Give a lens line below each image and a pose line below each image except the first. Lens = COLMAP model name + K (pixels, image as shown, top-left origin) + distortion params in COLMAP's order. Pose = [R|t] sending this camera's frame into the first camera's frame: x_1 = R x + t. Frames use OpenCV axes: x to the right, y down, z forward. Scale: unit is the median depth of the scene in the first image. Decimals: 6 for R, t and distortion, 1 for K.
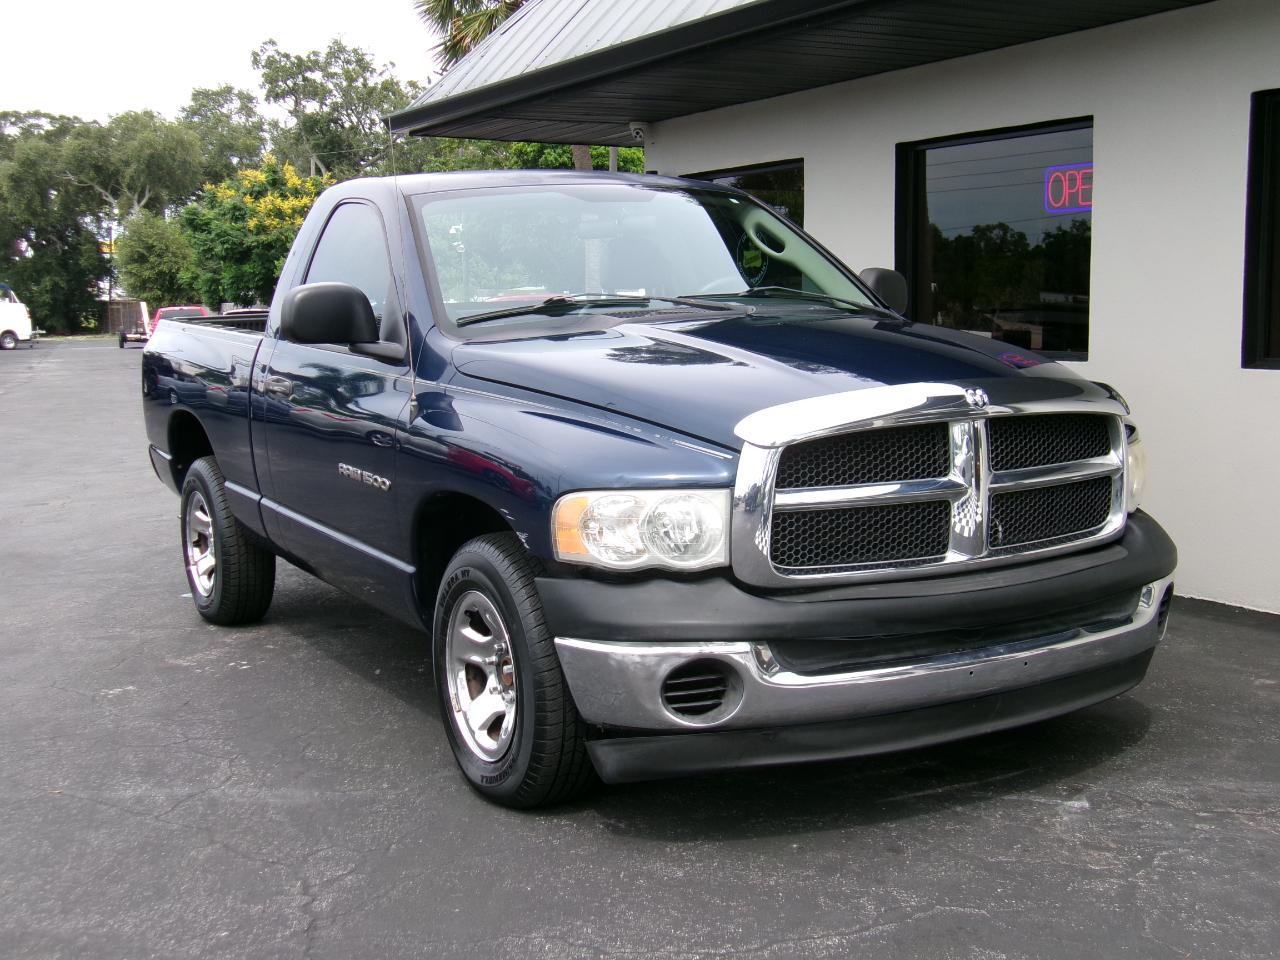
lens RADIAL K [[1567.2, 0, 644.6], [0, 1567.2, 479.9], [0, 0, 1]] dist [-0.003036, 0.000000]
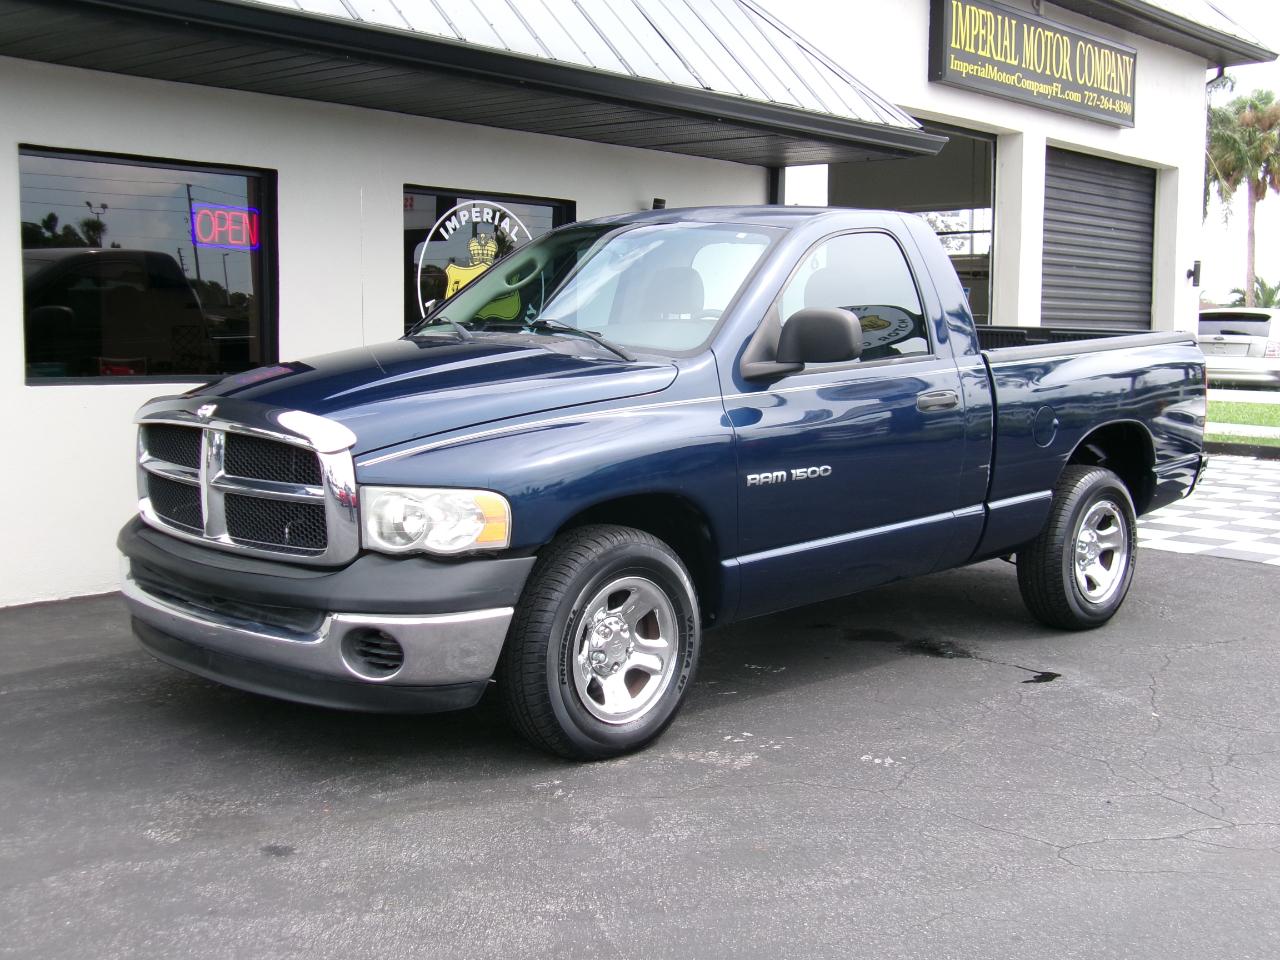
lens RADIAL K [[1567.2, 0, 636.9], [0, 1567.2, 477.8], [0, 0, 1]] dist [-0.003036, 0.000000]
pose [[-0.319579, -0.076104, 0.944498, -1.538172], [0.101398, 0.988299, 0.113942, -0.187961], [-0.942119, 0.132184, -0.308123, 1.907752]]
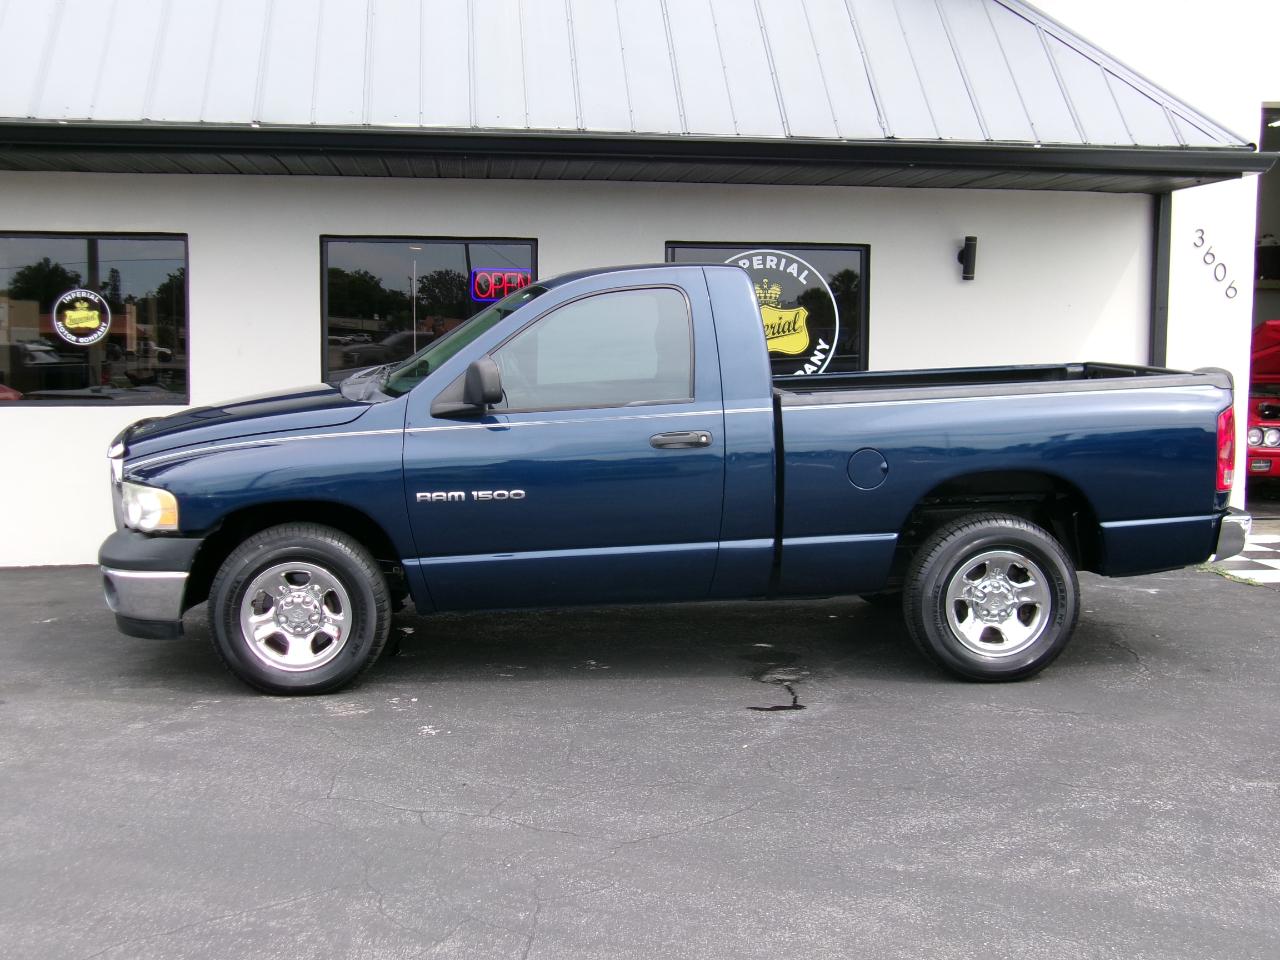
lens RADIAL K [[1567.2, 0, 639.0], [0, 1567.2, 467.4], [0, 0, 1]] dist [-0.003036, 0.000000]
pose [[0.382625, -0.060294, 0.921934, -1.748217], [0.093239, 0.995294, 0.026395, -0.083054], [-0.919187, 0.075860, 0.386446, 0.606874]]
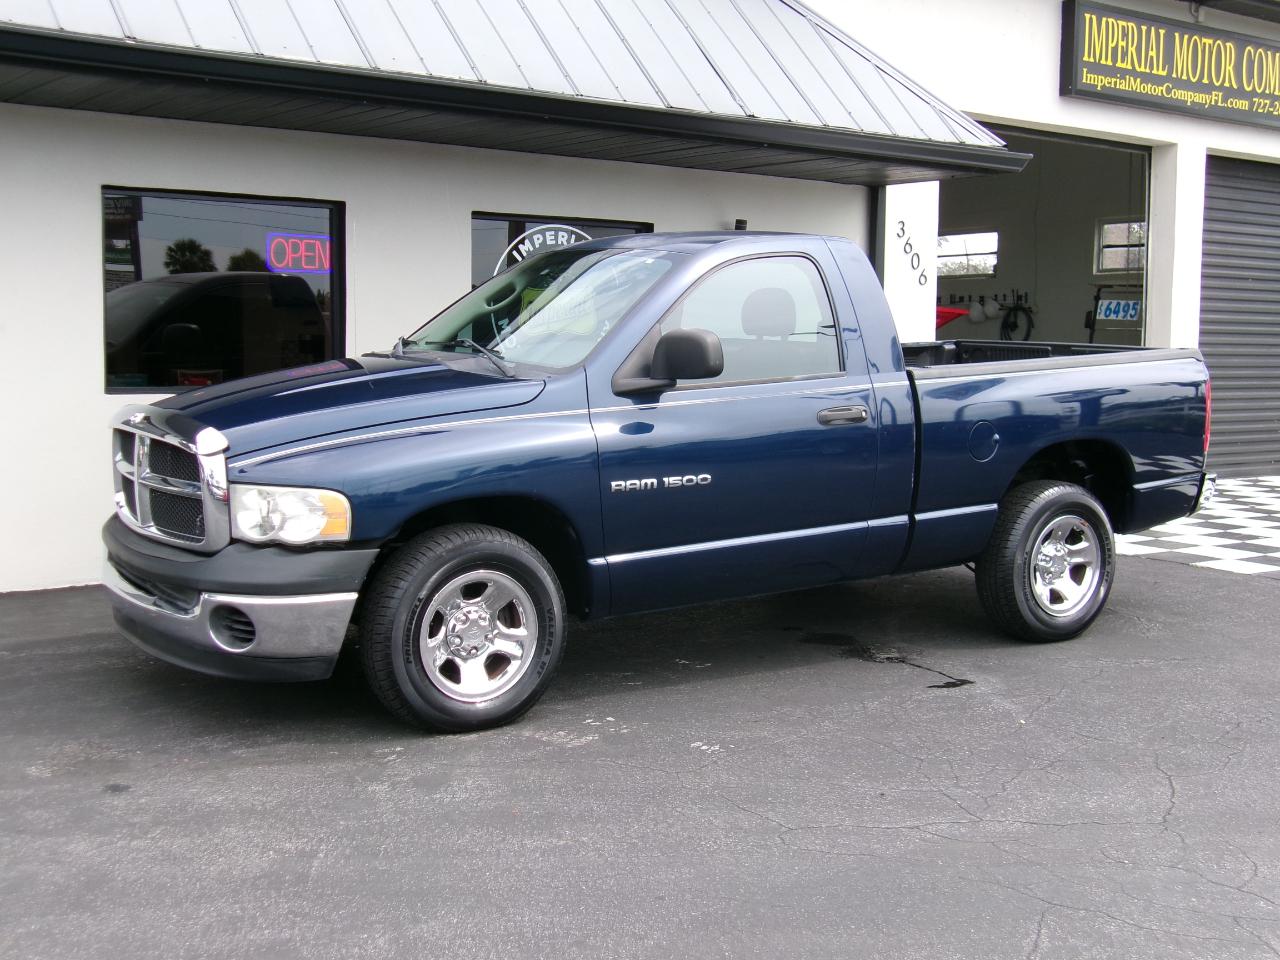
lens RADIAL K [[1567.2, 0, 638.3], [0, 1567.2, 474.9], [0, 0, 1]] dist [-0.003036, 0.000000]
pose [[-0.121893, -0.072245, 0.989911, -1.745133], [0.103165, 0.991023, 0.085029, -0.157866], [-0.987167, 0.112489, -0.113346, 1.564932]]
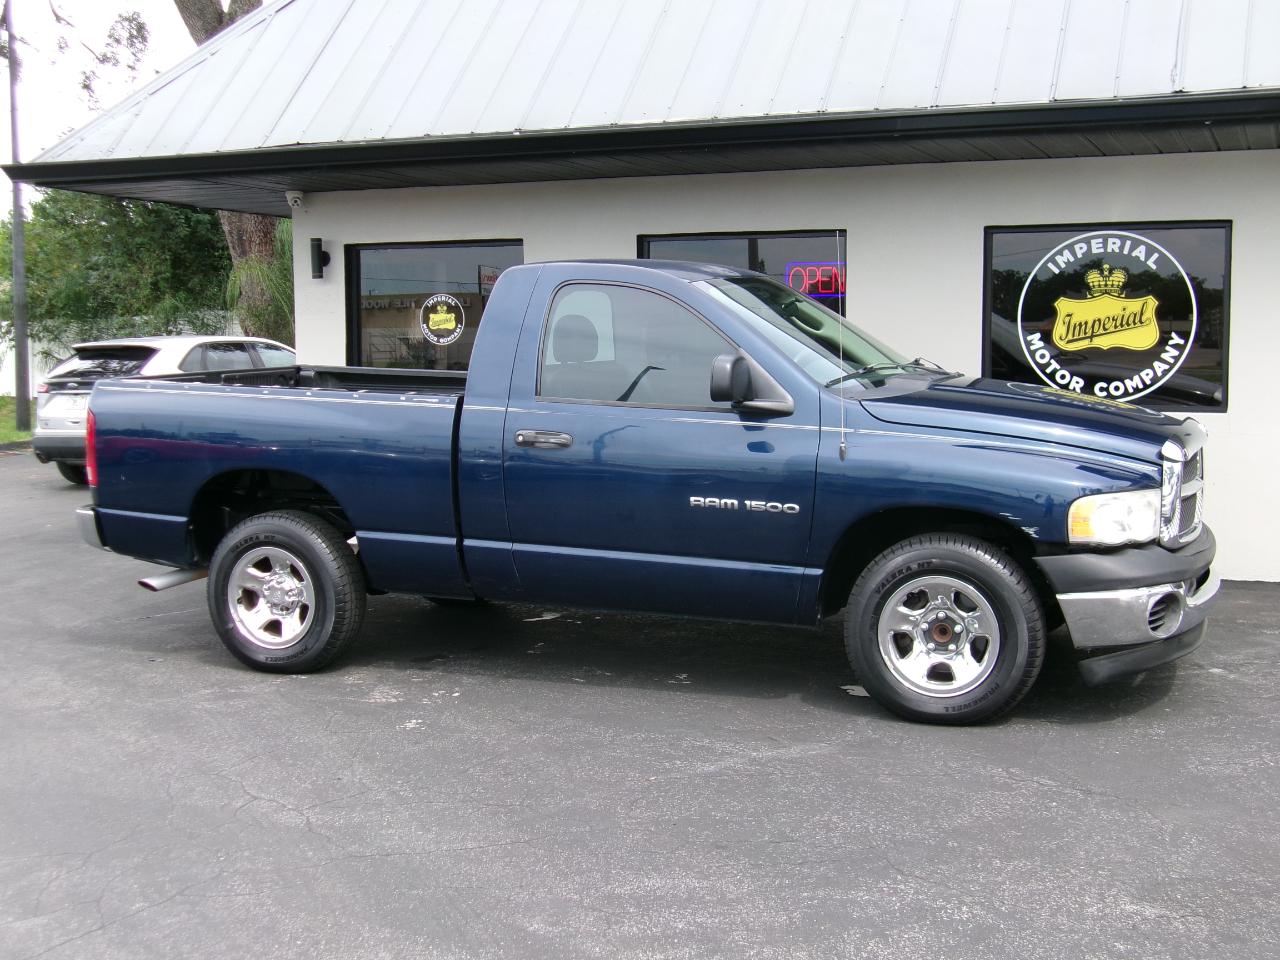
lens RADIAL K [[1567.2, 0, 643.9], [0, 1567.2, 470.5], [0, 0, 1]] dist [-0.003036, 0.000000]
pose [[0.782542, -0.042294, 0.621160, -1.214713], [0.063893, 0.997878, -0.012549, -0.023415], [-0.619311, 0.049508, 0.783583, 0.058172]]
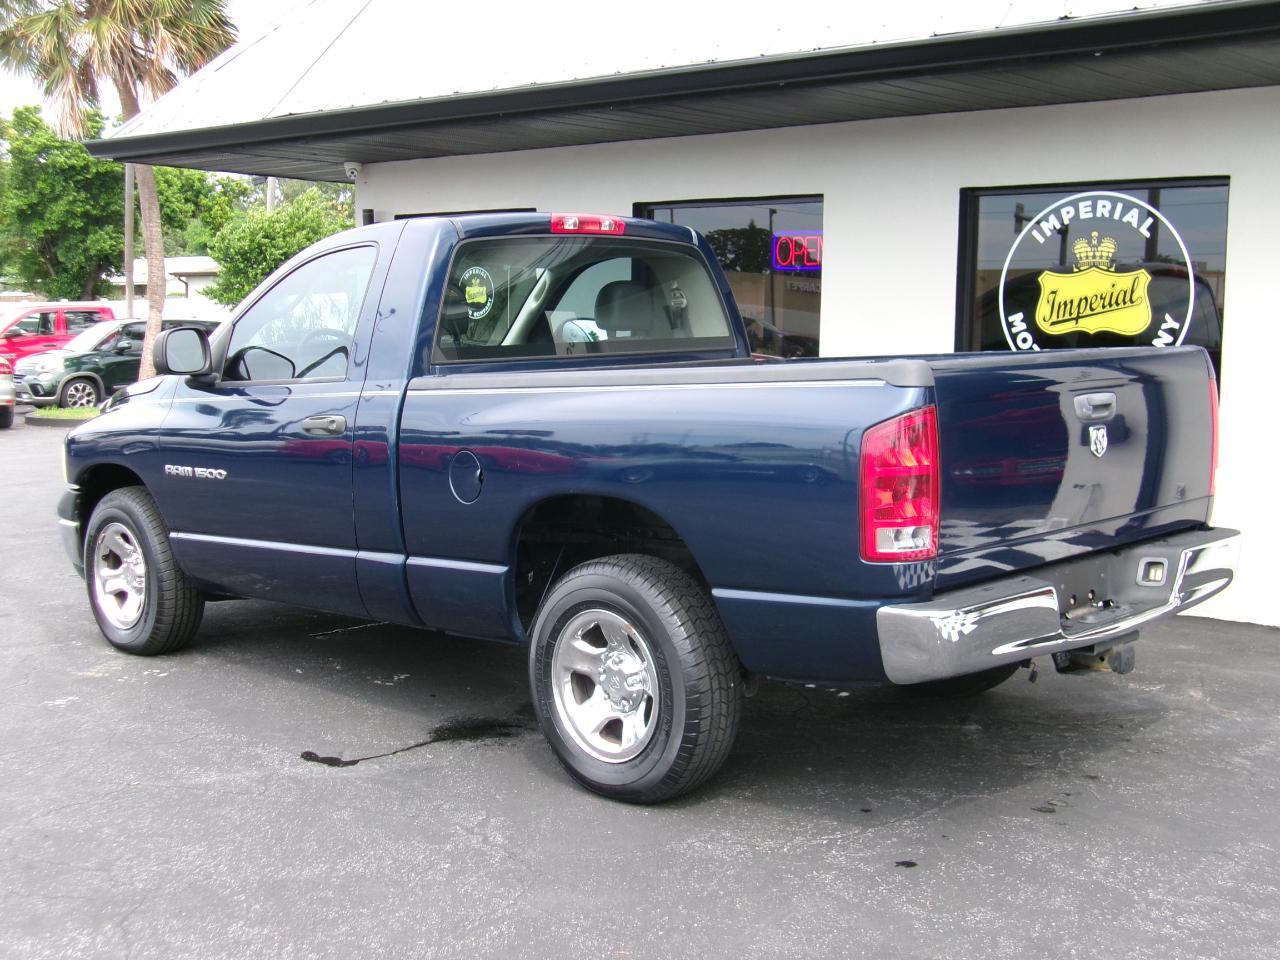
lens RADIAL K [[1567.2, 0, 646.5], [0, 1567.2, 469.5], [0, 0, 1]] dist [-0.003036, 0.000000]
pose [[0.941527, -0.010971, 0.336759, -0.441783], [0.015650, 0.999815, -0.011182, -0.006452], [-0.336574, 0.015798, 0.941524, -0.188905]]
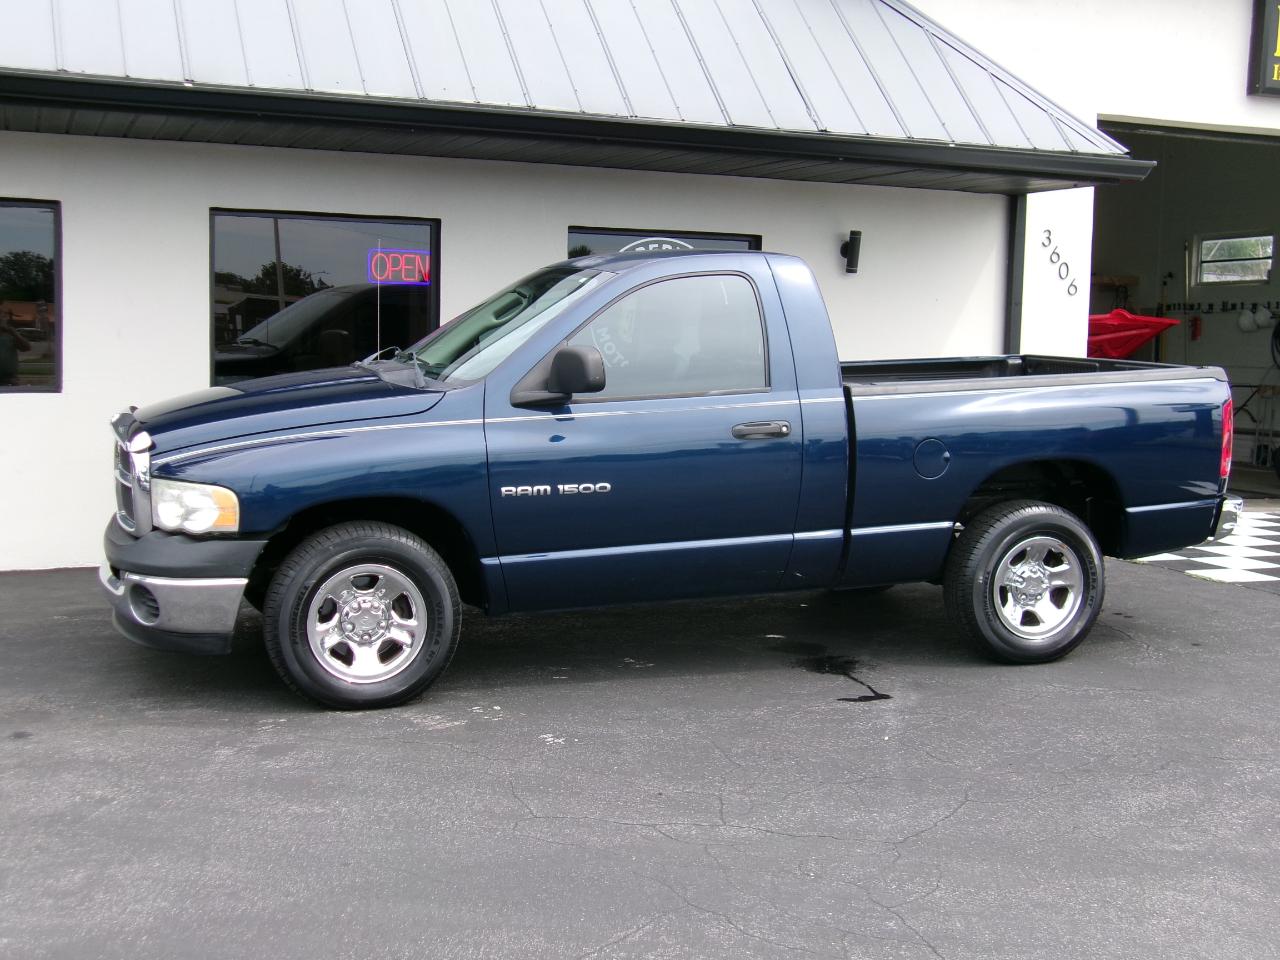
lens RADIAL K [[1567.2, 0, 638.7], [0, 1567.2, 471.9], [0, 0, 1]] dist [-0.003036, 0.000000]
pose [[0.128277, -0.071476, 0.989159, -1.826729], [0.089903, 0.994131, 0.060176, -0.128924], [-0.987655, 0.081209, 0.133950, 1.101285]]
